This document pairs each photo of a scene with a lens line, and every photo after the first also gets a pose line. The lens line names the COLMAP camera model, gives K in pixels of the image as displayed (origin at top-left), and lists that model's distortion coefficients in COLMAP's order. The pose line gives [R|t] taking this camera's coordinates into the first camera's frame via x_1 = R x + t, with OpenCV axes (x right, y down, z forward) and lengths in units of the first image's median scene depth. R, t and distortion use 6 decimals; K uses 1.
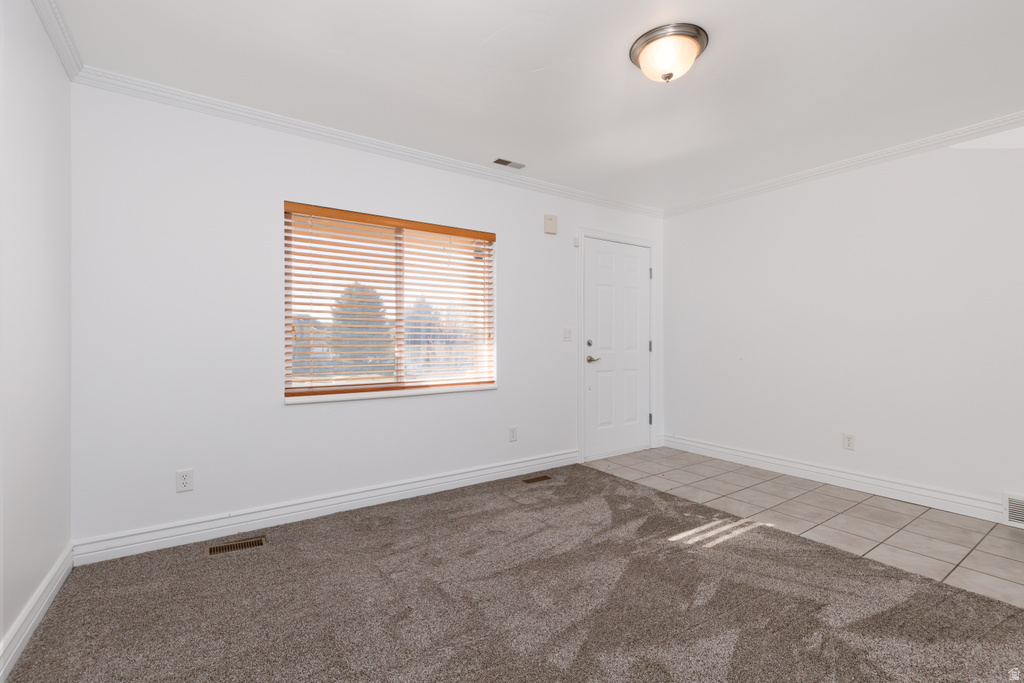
lens RADIAL K [[458.9, 0, 508.7], [0, 458.9, 340.0], [0, 0, 1]] dist [0.004679, -0.000830]
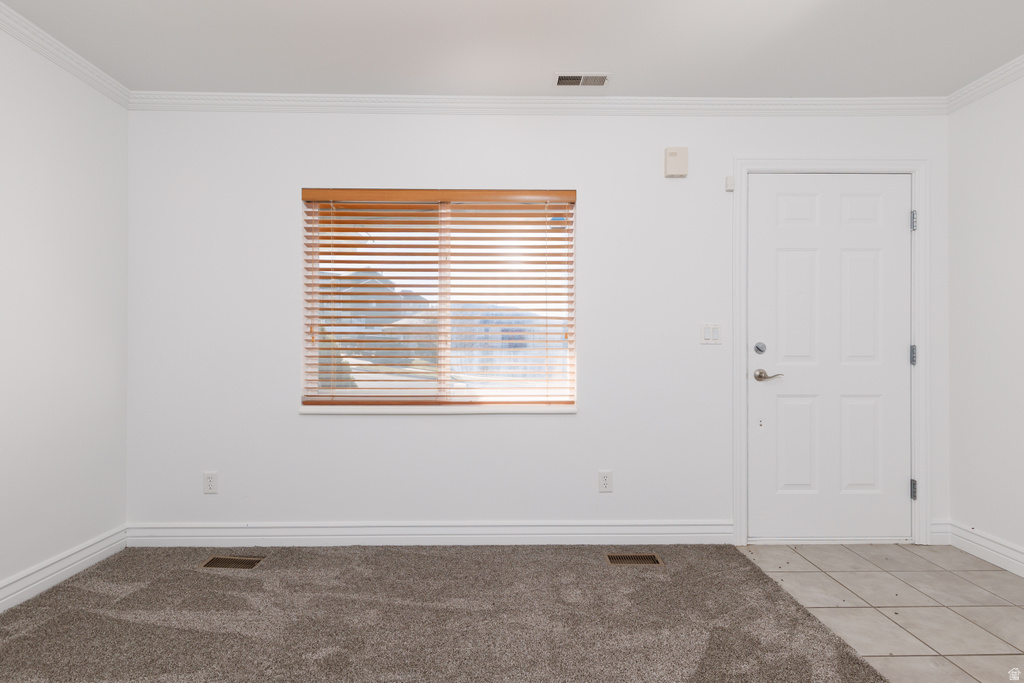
lens RADIAL K [[458.9, 0, 514.9], [0, 458.9, 345.8], [0, 0, 1]] dist [0.004679, -0.000830]
pose [[0.835293, -0.001516, -0.549804, 0.277718], [-0.002426, 0.999976, -0.006442, 0.009705], [0.549800, 0.006715, 0.835269, 0.370602]]
